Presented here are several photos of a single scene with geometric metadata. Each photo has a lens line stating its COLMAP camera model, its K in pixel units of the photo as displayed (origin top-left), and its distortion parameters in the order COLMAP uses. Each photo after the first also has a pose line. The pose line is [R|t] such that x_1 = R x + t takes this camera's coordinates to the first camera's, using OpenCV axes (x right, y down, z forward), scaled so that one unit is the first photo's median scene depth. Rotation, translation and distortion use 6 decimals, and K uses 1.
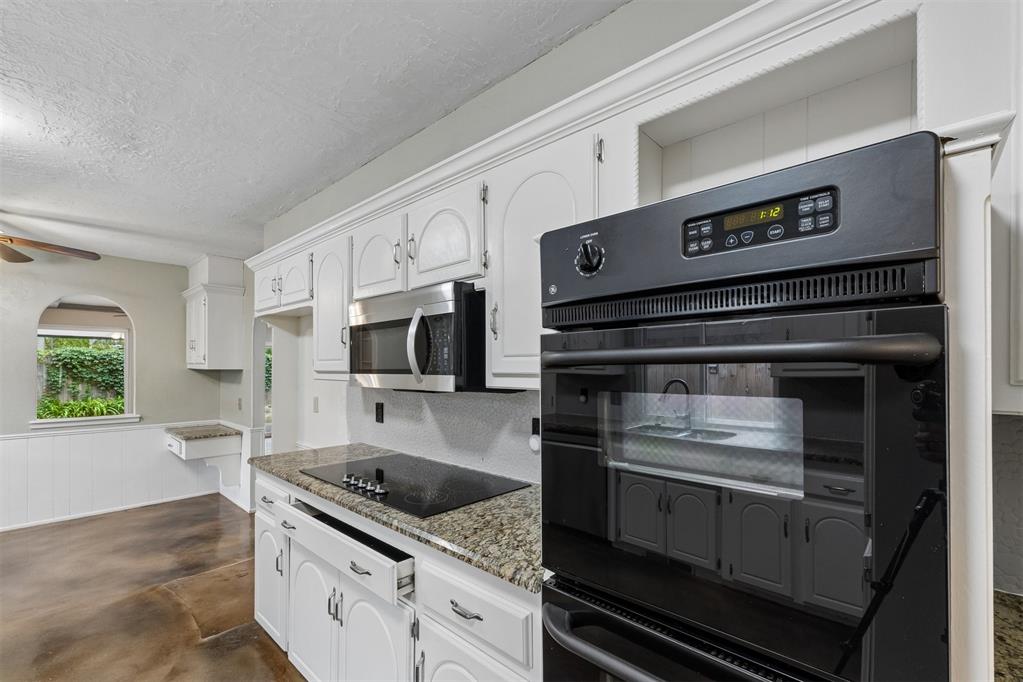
lens RADIAL K [[431.5, 0, 504.7], [0, 431.5, 368.4], [0, 0, 1]] dist [0.007640, -0.001248]
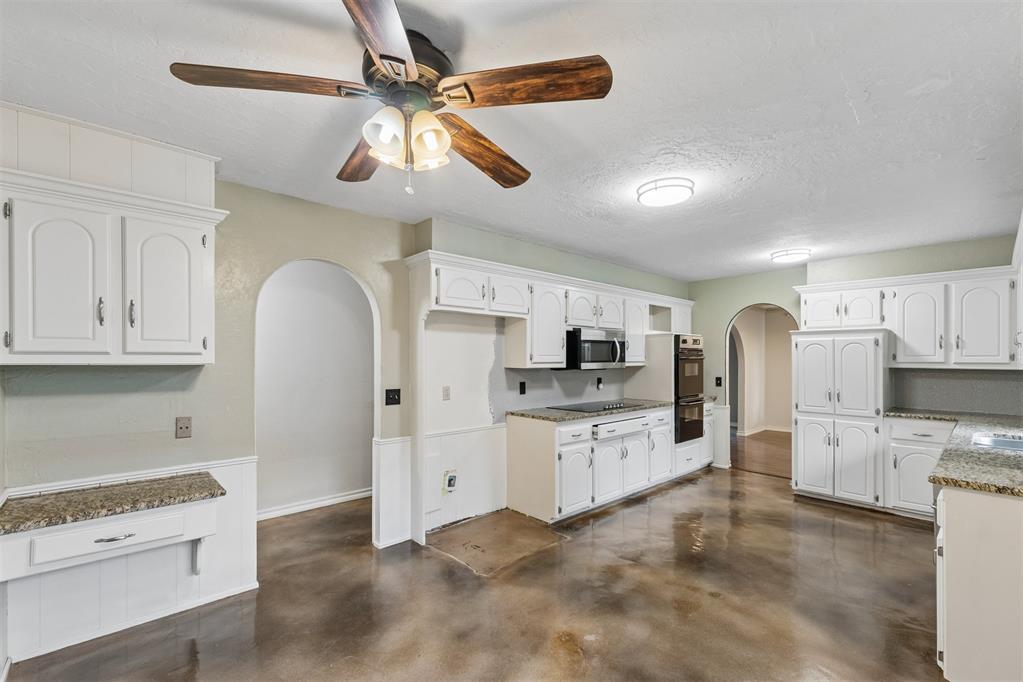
lens RADIAL K [[431.5, 0, 504.2], [0, 431.5, 360.8], [0, 0, 1]] dist [0.007640, -0.001248]
pose [[0.101657, -0.003665, 0.994813, -1.912224], [0.003861, 0.999987, 0.003289, -0.004511], [-0.994812, 0.003506, 0.101670, 0.915168]]
